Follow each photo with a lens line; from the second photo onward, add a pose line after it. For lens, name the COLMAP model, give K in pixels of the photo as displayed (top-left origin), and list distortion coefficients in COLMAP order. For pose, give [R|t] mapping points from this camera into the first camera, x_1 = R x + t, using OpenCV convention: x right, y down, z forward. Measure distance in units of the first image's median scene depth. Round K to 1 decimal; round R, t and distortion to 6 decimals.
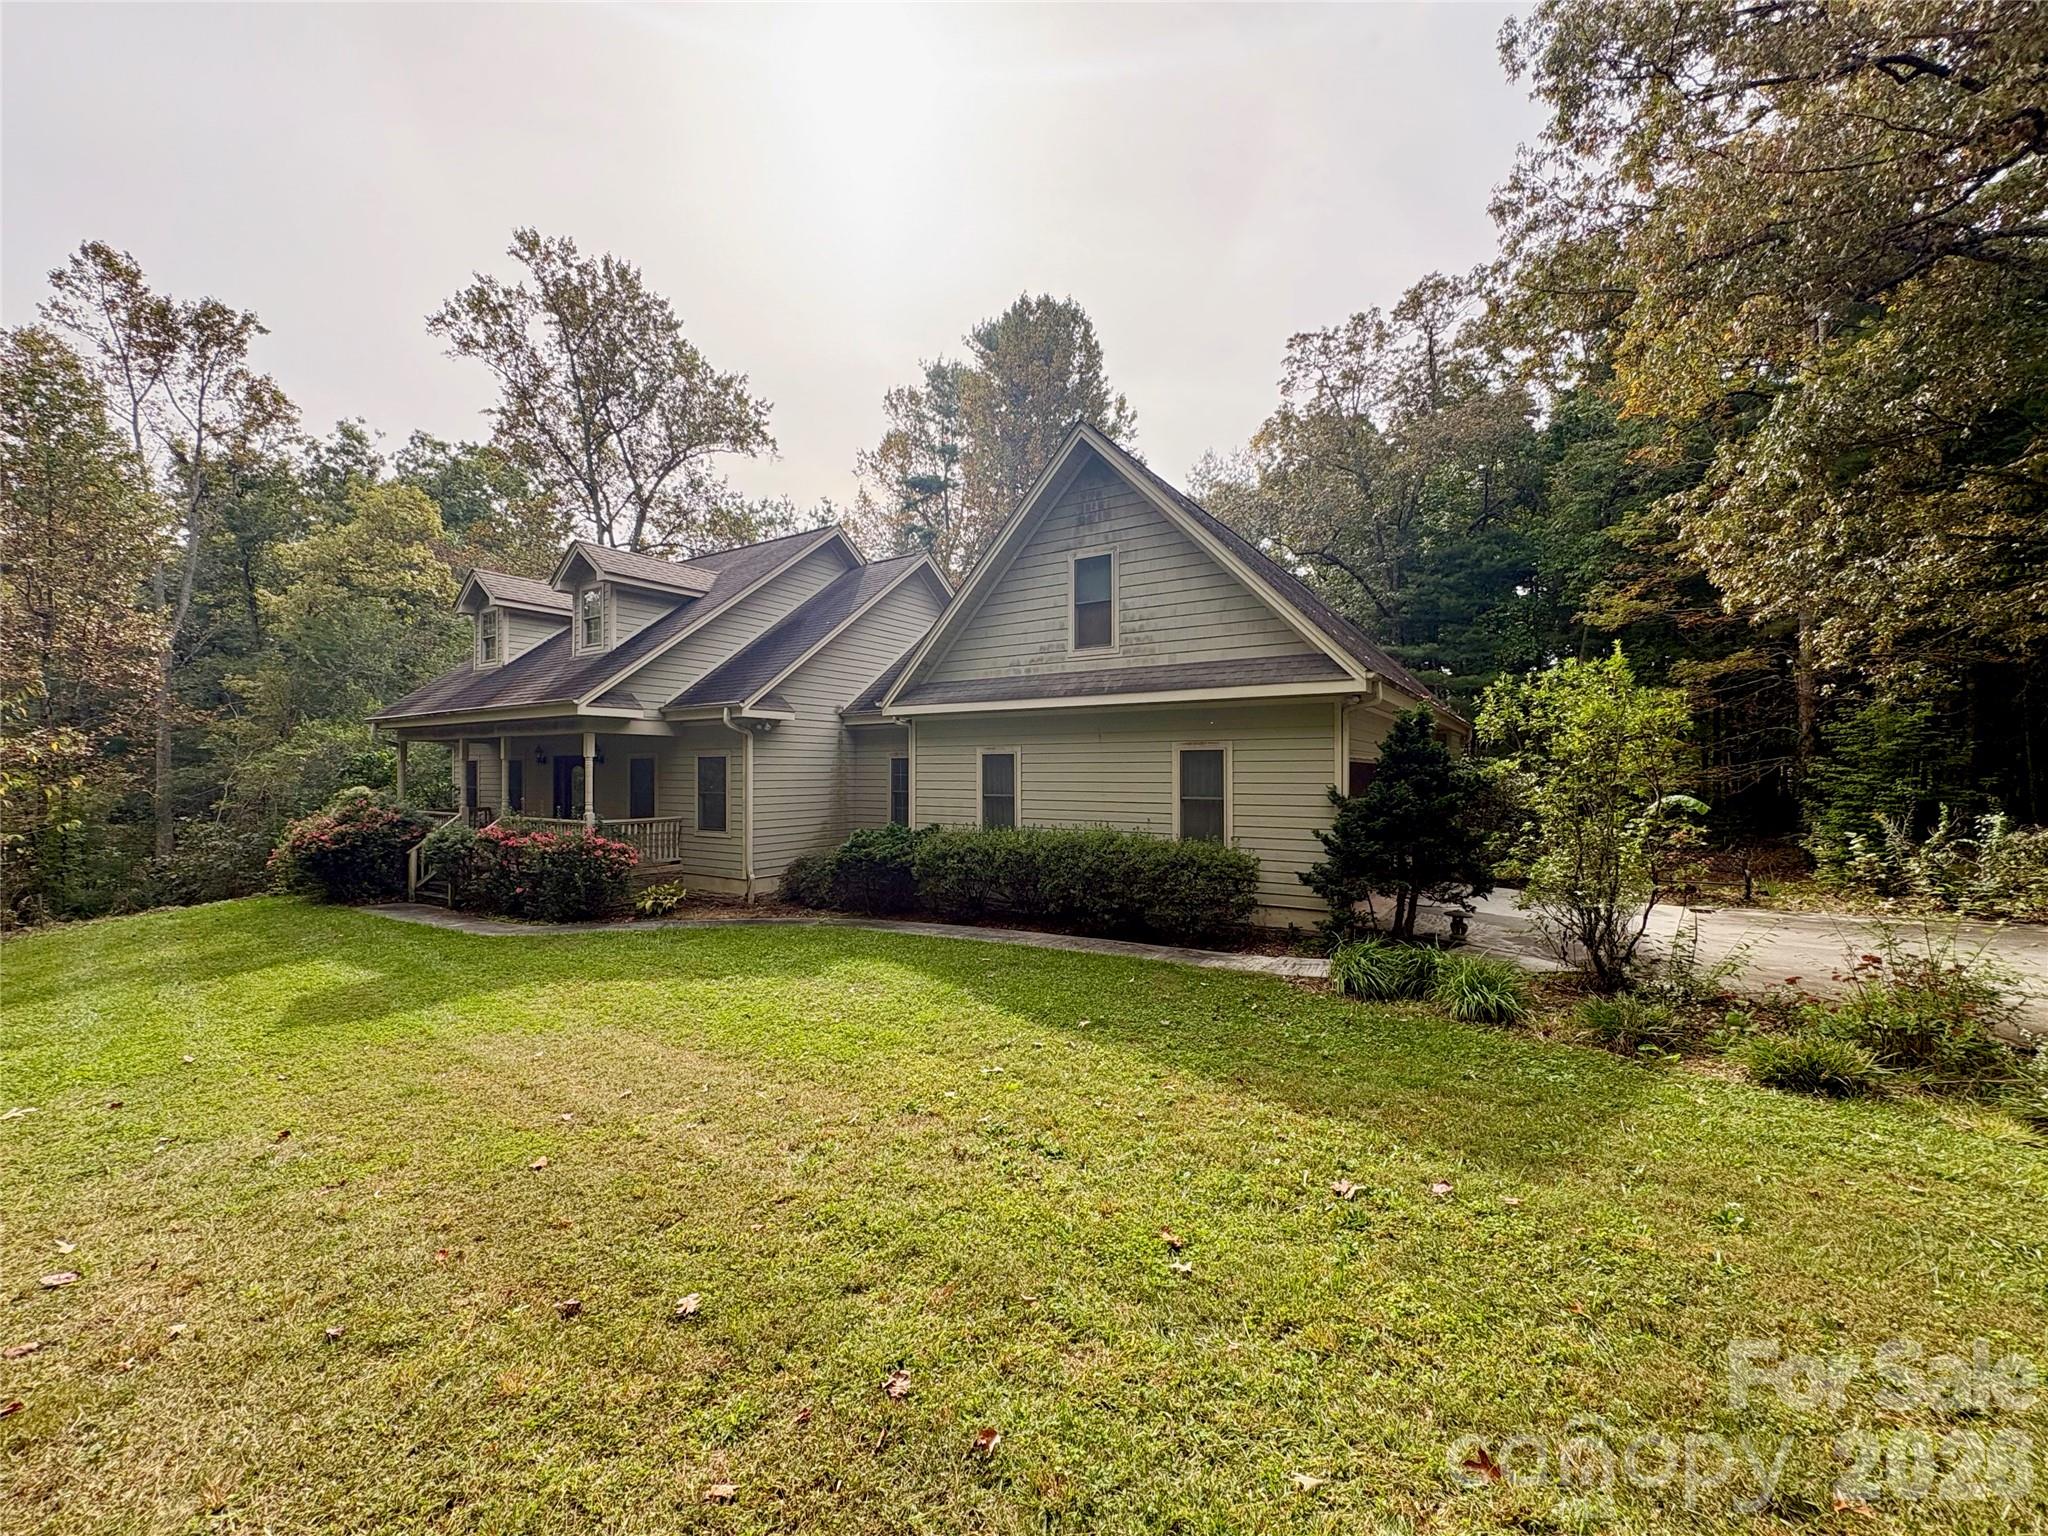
lens RADIAL K [[817.5, 0, 1024.0], [0, 817.5, 766.4], [0, 0, 1]] dist [-0.001308, 0.000688]
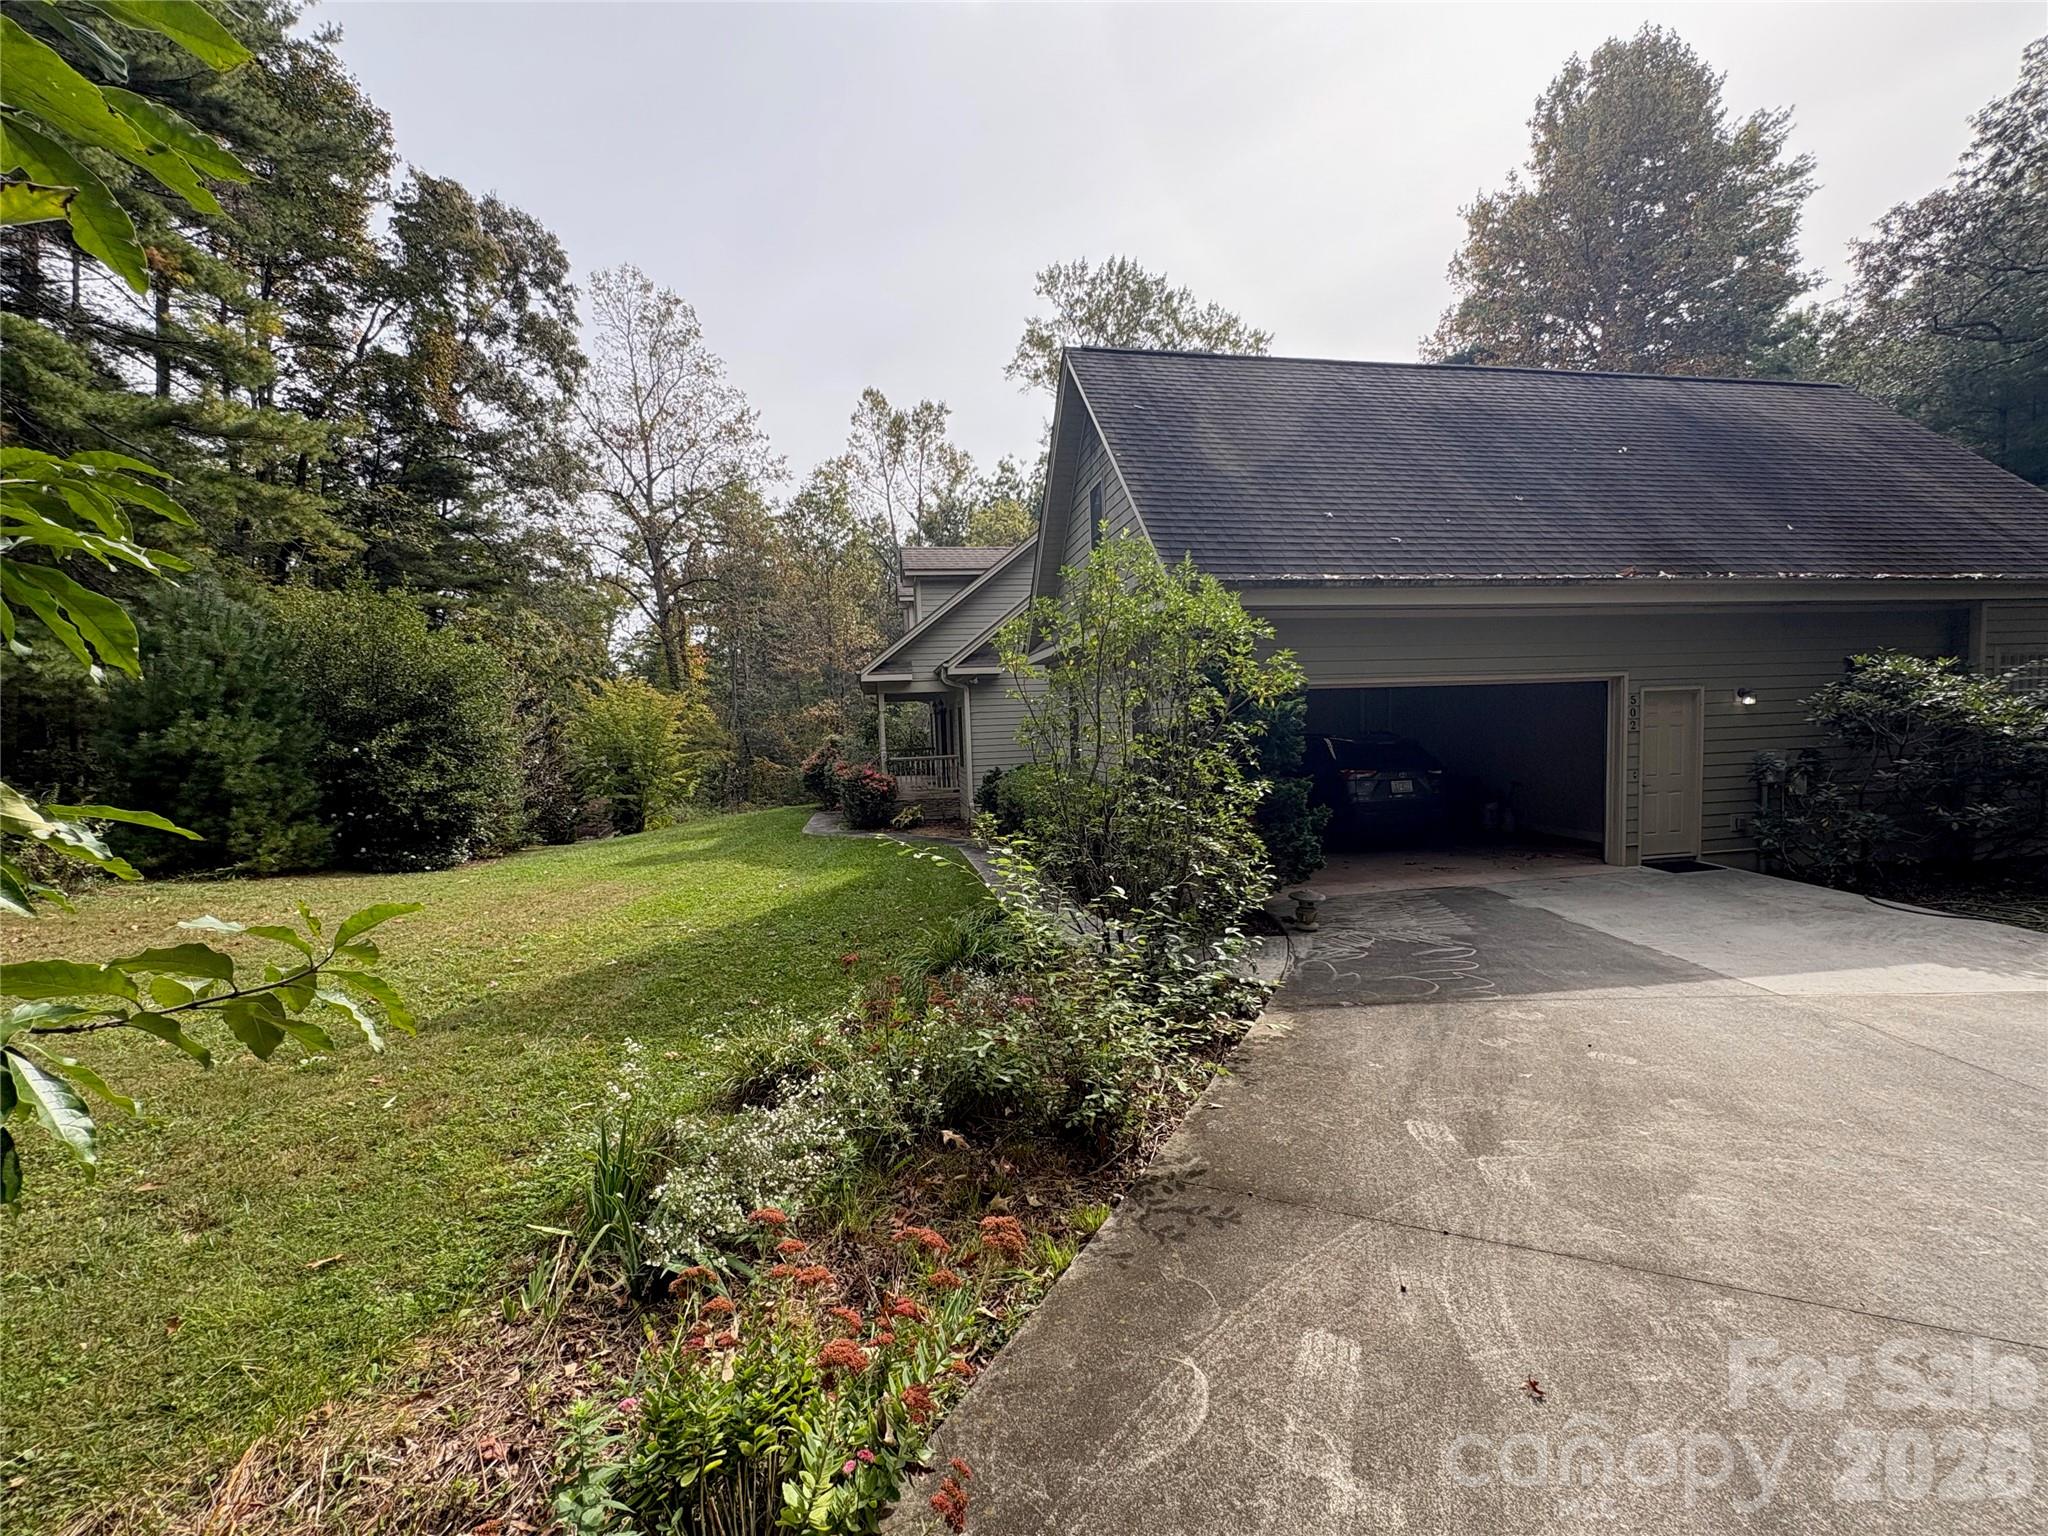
lens RADIAL K [[817.5, 0, 1032.0], [0, 817.5, 773.2], [0, 0, 1]] dist [-0.001308, 0.000688]
pose [[0.672699, 0.036271, -0.739026, 0.609622], [0.025190, 0.997096, 0.071866, -0.002349], [0.739487, -0.066960, 0.669832, 0.263105]]
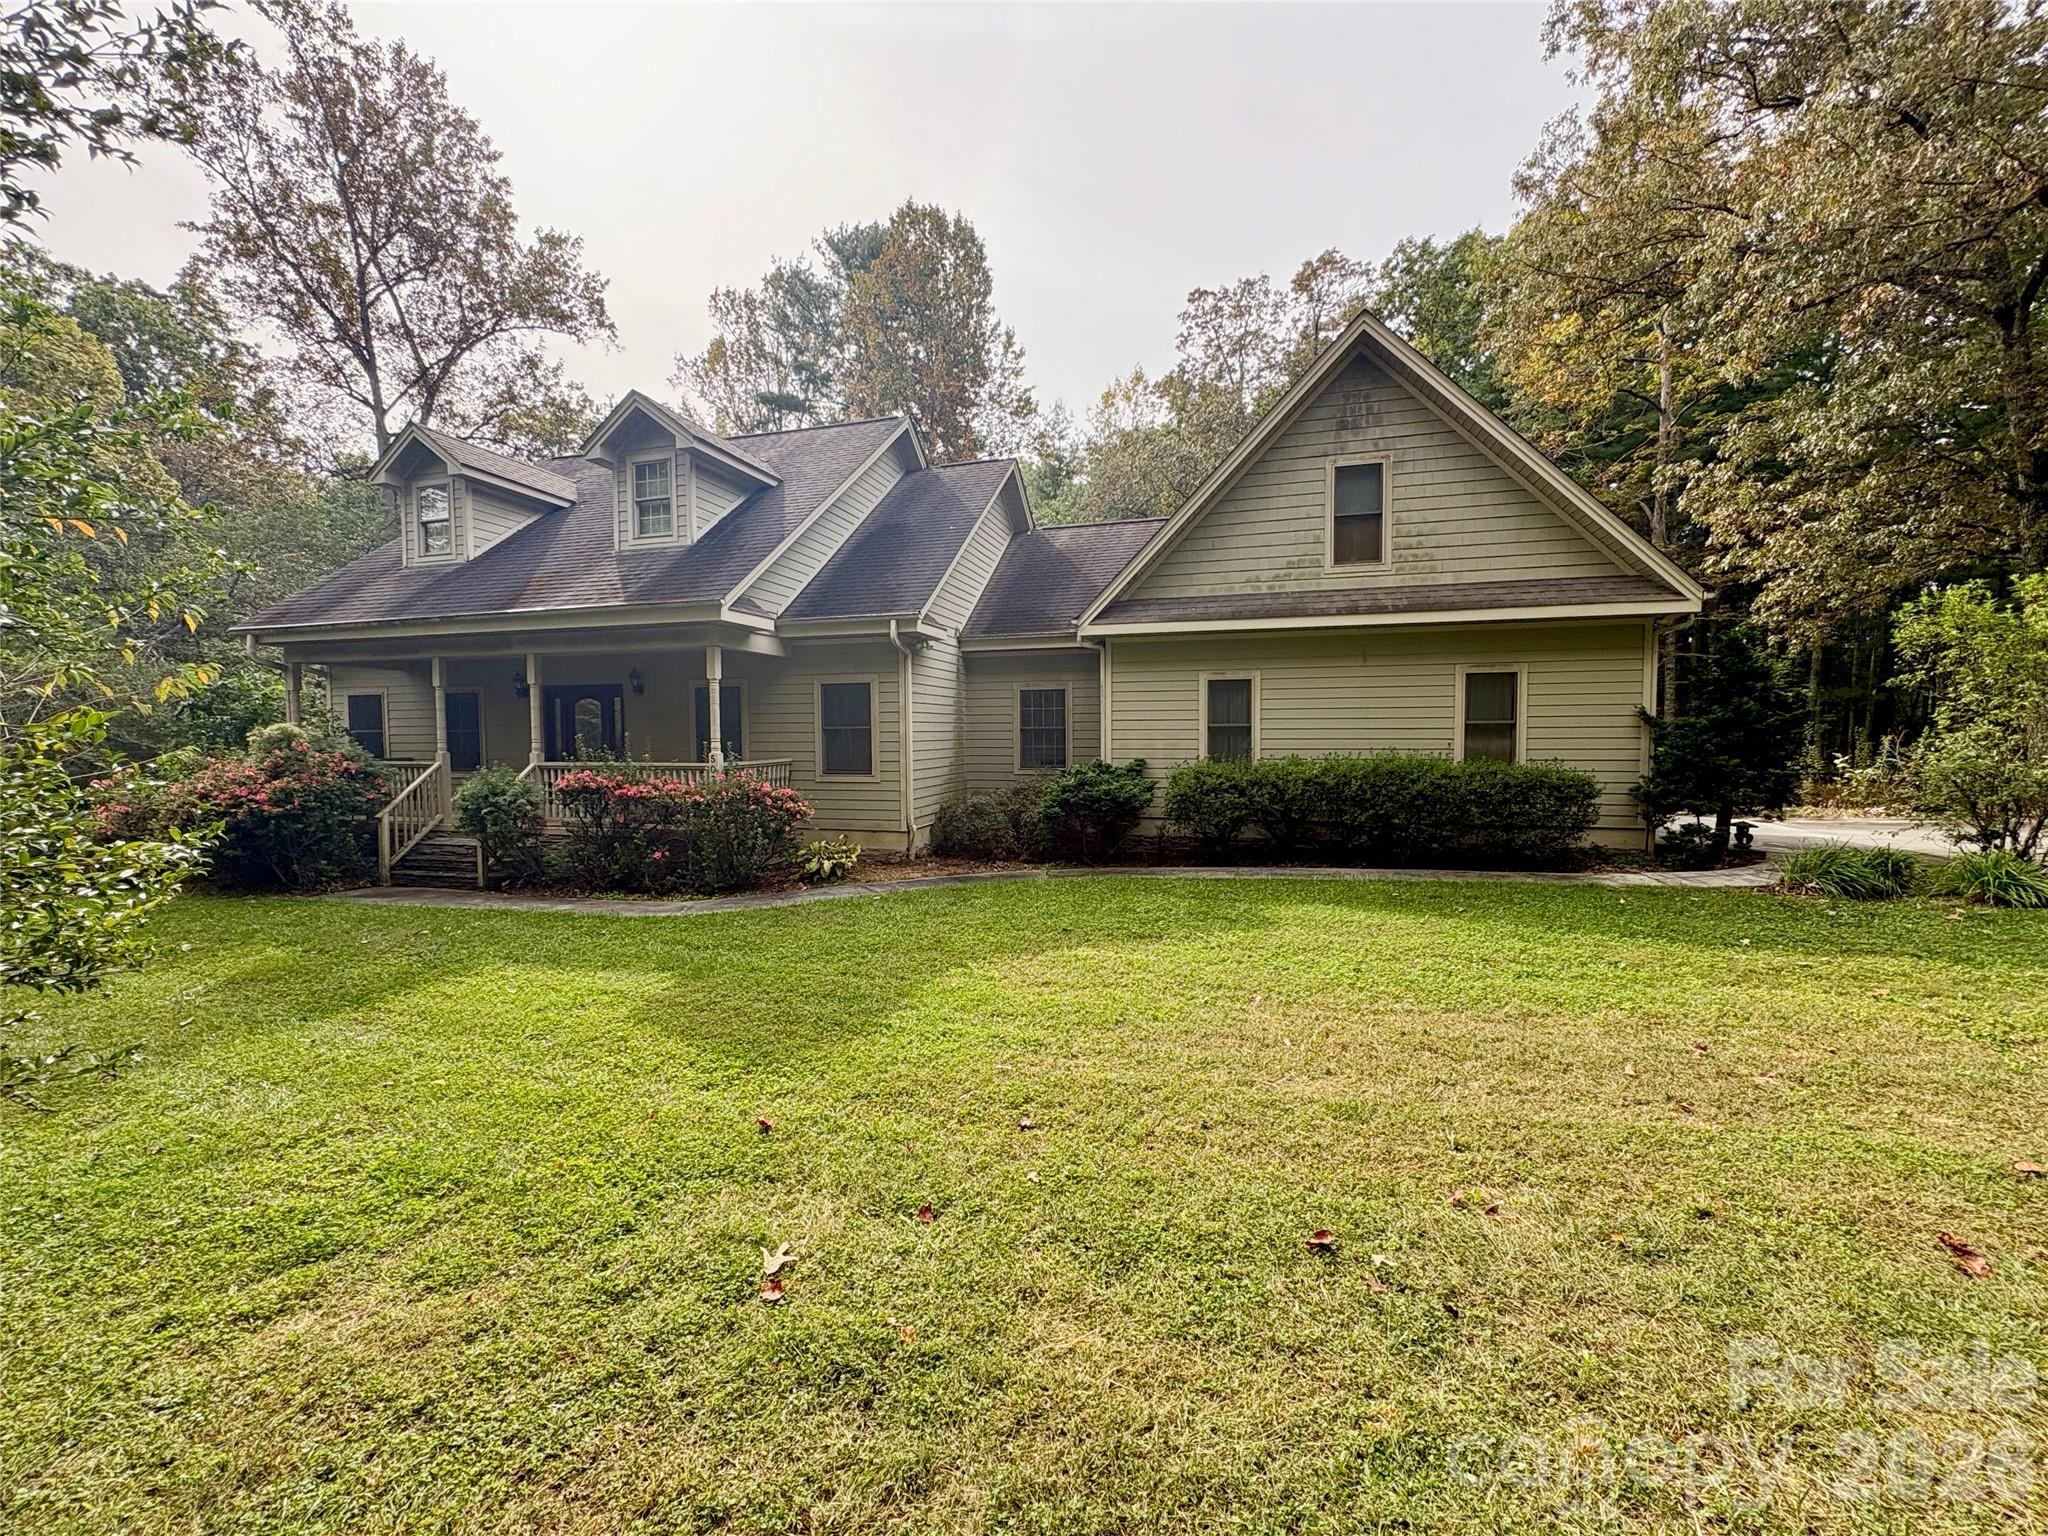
lens RADIAL K [[817.5, 0, 1022.3], [0, 817.5, 763.2], [0, 0, 1]] dist [-0.001308, 0.000688]
pose [[0.954785, -0.016200, 0.296857, -0.415858], [0.003086, 0.999001, 0.044591, 0.029295], [-0.297282, -0.041659, 0.953880, 0.158986]]
